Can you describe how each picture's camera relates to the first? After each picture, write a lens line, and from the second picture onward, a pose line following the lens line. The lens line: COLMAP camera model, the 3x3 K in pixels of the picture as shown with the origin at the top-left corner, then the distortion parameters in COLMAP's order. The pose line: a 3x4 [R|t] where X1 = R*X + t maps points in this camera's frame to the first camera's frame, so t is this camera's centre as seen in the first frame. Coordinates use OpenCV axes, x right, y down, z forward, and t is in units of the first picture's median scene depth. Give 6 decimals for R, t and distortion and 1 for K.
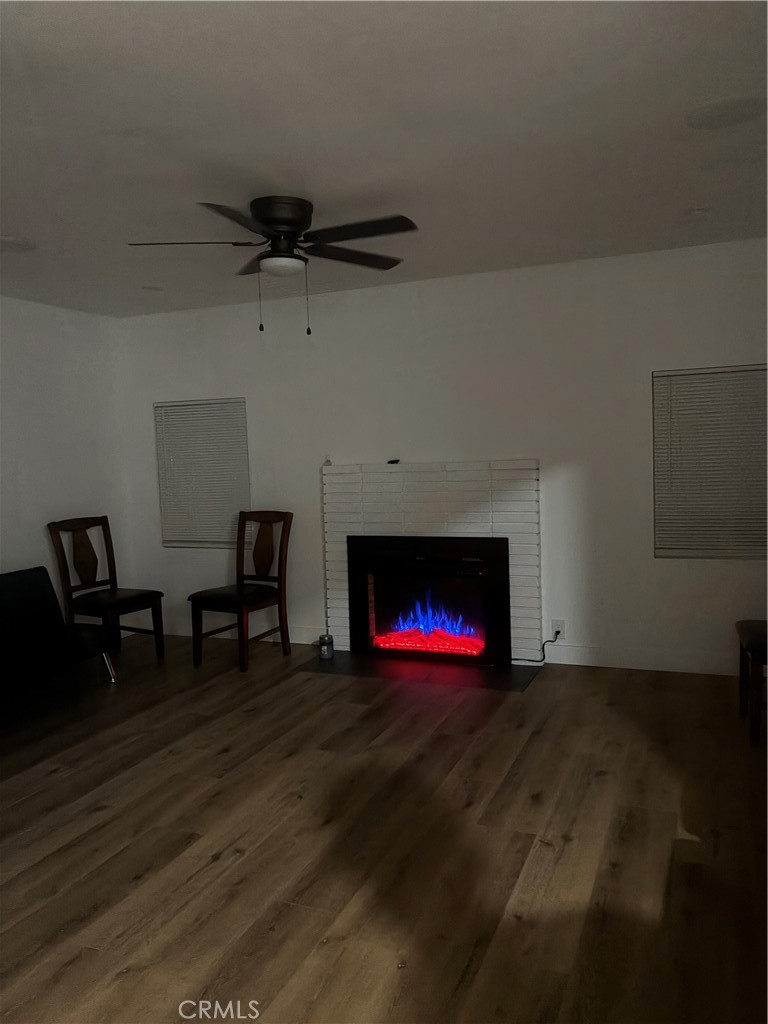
lens RADIAL K [[771.9, 0, 383.7], [0, 771.9, 514.3], [0, 0, 1]] dist [-0.005559, -0.001171]
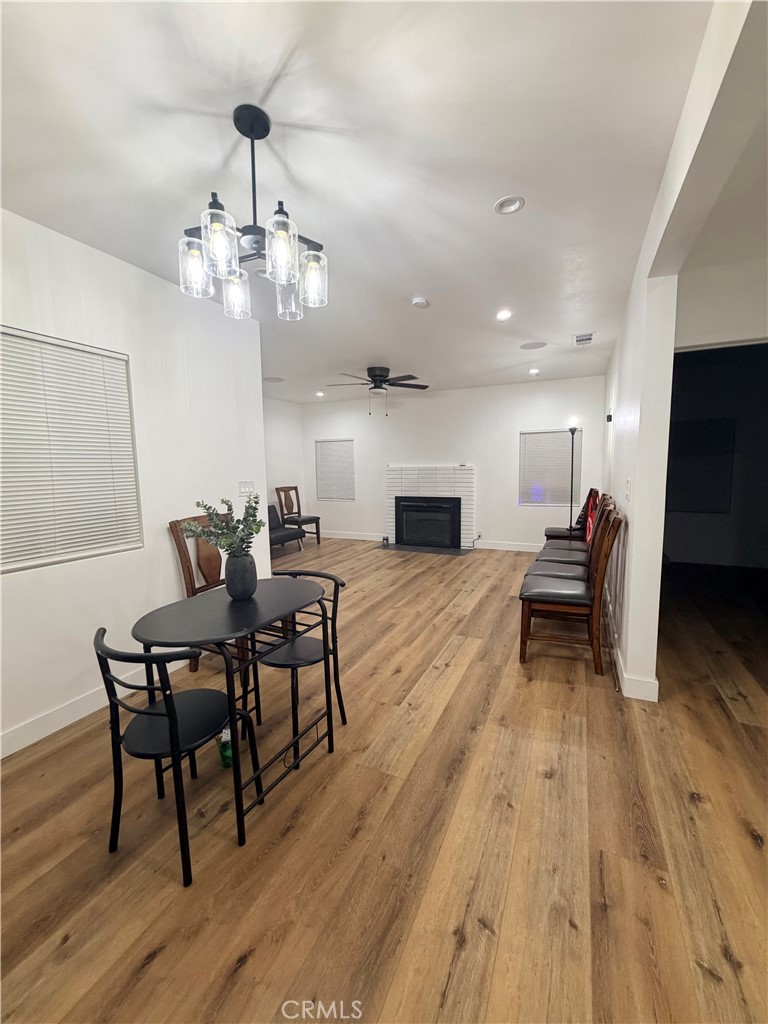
lens RADIAL K [[411.1, 0, 382.9], [0, 411.1, 511.0], [0, 0, 1]] dist [0.000335, 0.000224]
pose [[0.998404, 0.024777, -0.050751, -0.018845], [-0.023386, 0.999339, 0.027824, 0.040683], [0.051407, -0.026592, 0.998324, -0.312356]]
